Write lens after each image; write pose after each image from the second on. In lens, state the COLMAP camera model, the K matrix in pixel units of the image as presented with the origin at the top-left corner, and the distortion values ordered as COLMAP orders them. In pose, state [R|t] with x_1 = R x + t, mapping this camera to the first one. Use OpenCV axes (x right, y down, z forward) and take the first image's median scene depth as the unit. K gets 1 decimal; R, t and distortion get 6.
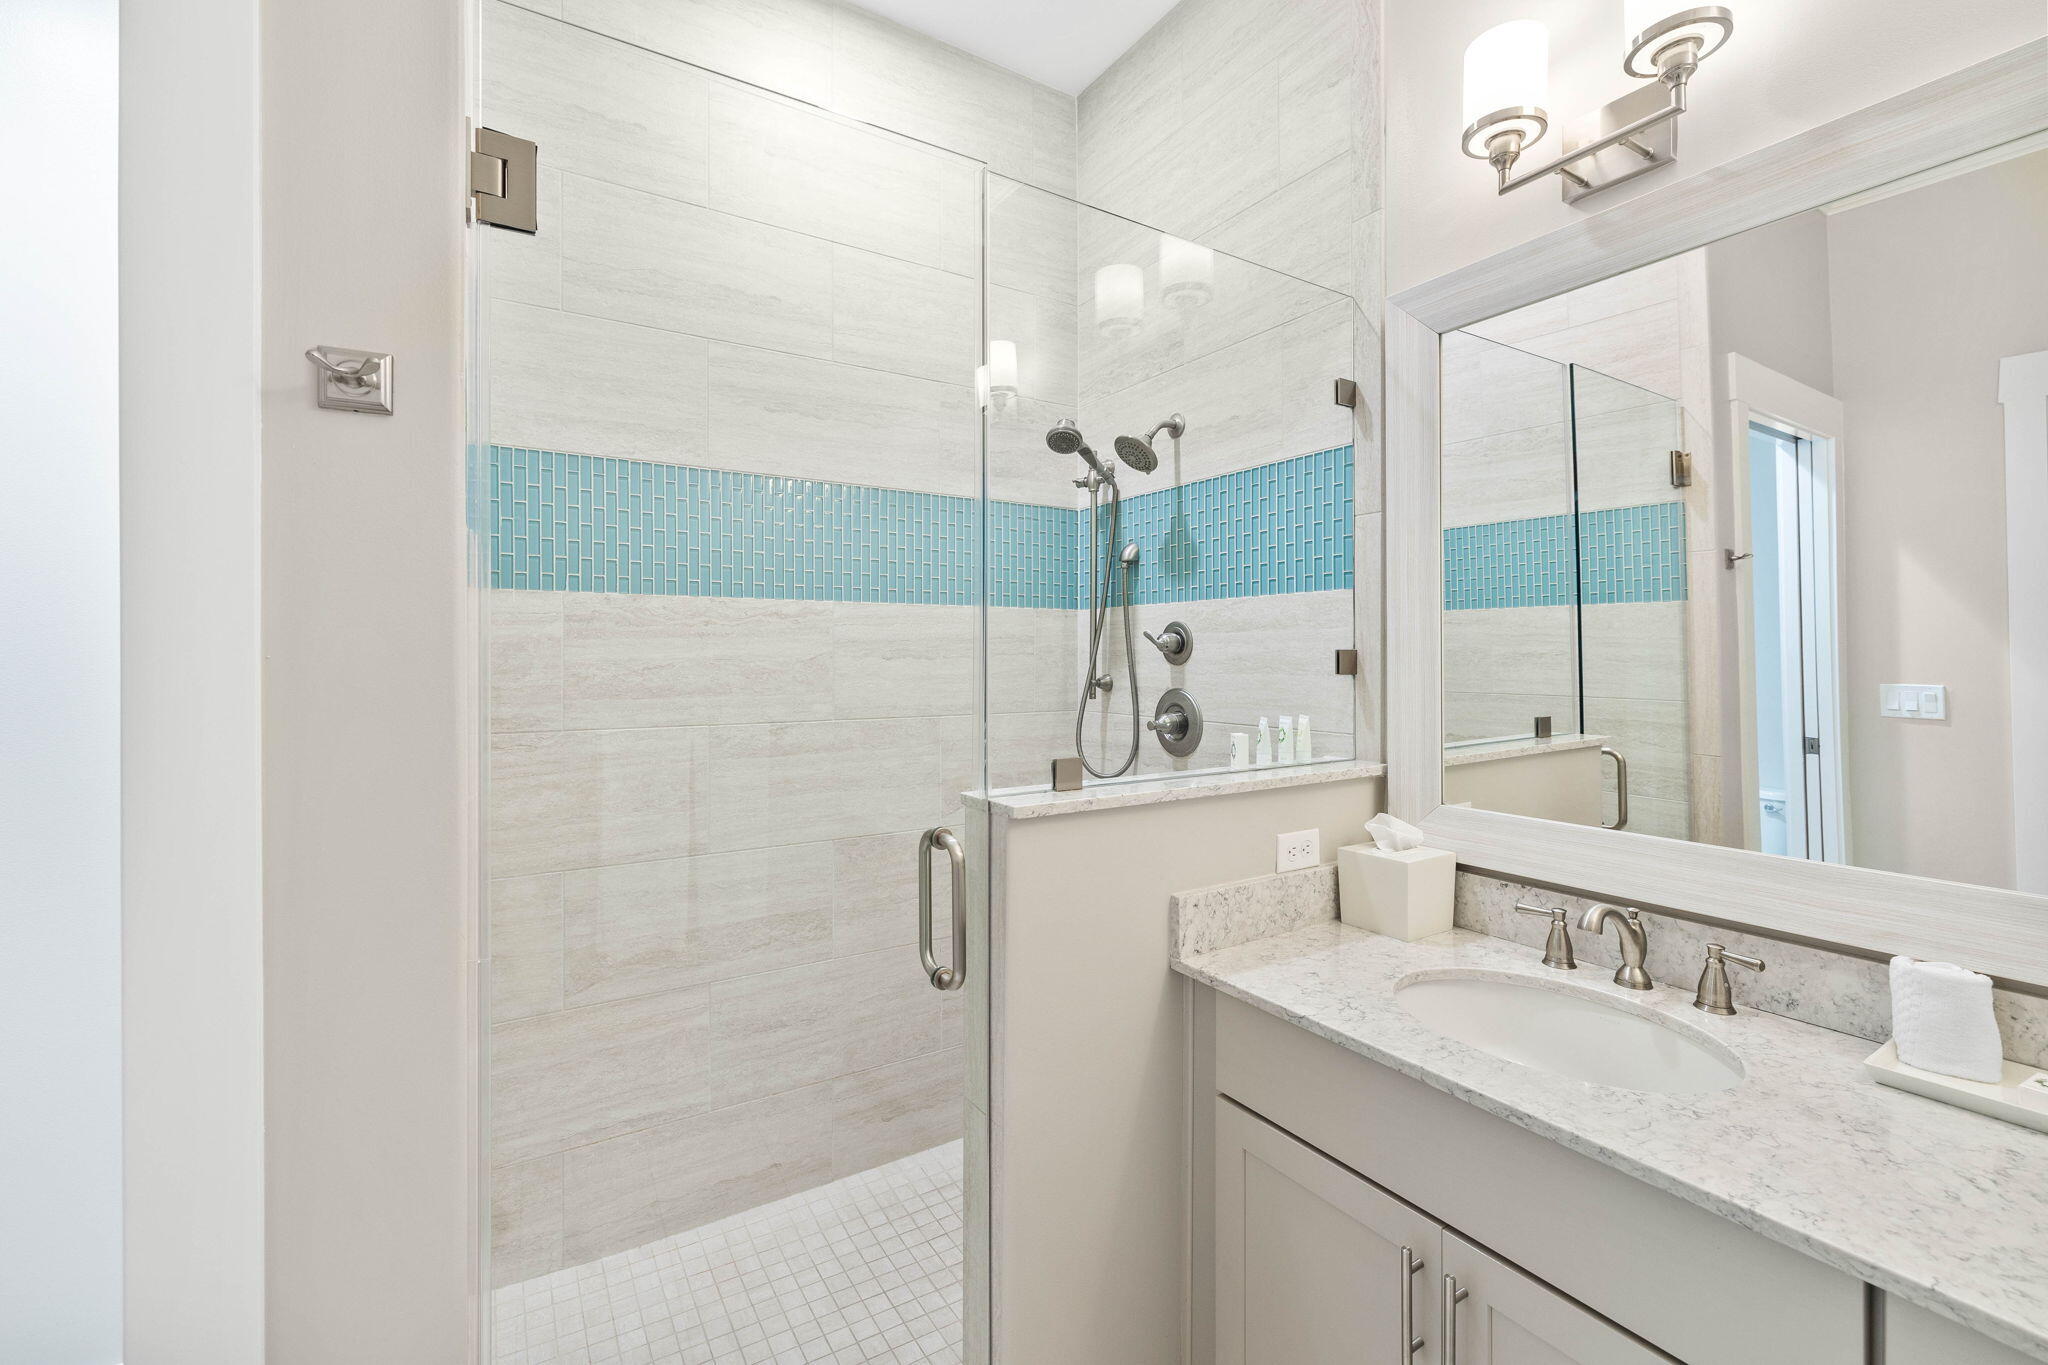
lens RADIAL K [[859.4, 0, 1026.8], [0, 859.4, 658.8], [0, 0, 1]] dist [0.012297, -0.007856]
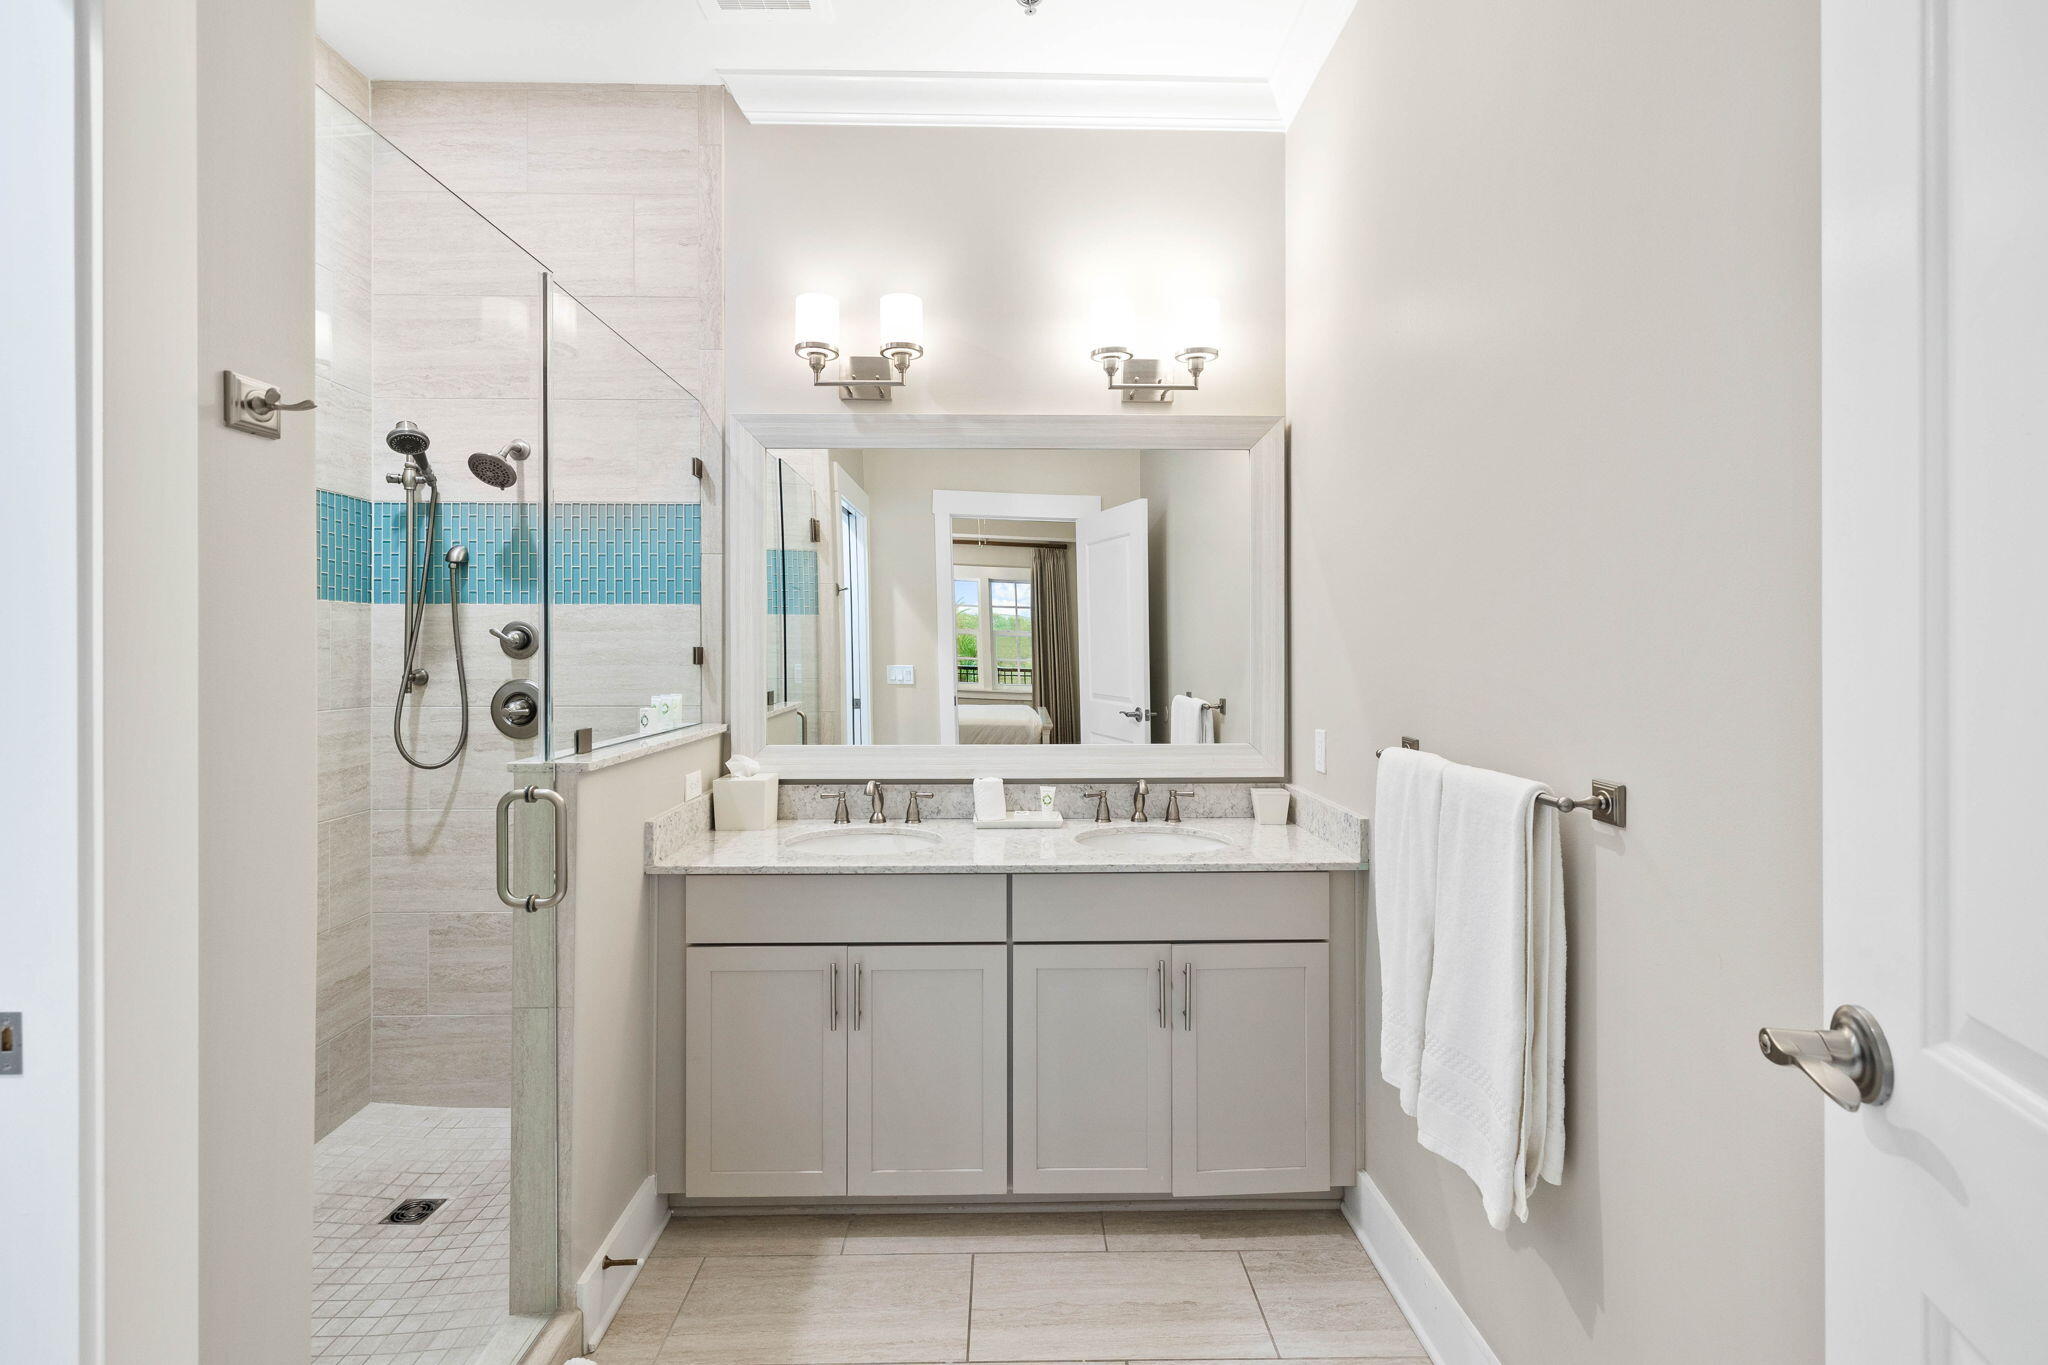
lens RADIAL K [[870.5, 0, 1018.7], [0, 870.5, 650.1], [0, 0, 1]] dist [-0.000222, -0.000115]
pose [[0.530183, -0.001200, 0.847883, -0.558713], [0.001313, 0.999999, 0.000595, -0.005393], [-0.847882, 0.000798, 0.530184, -0.214316]]
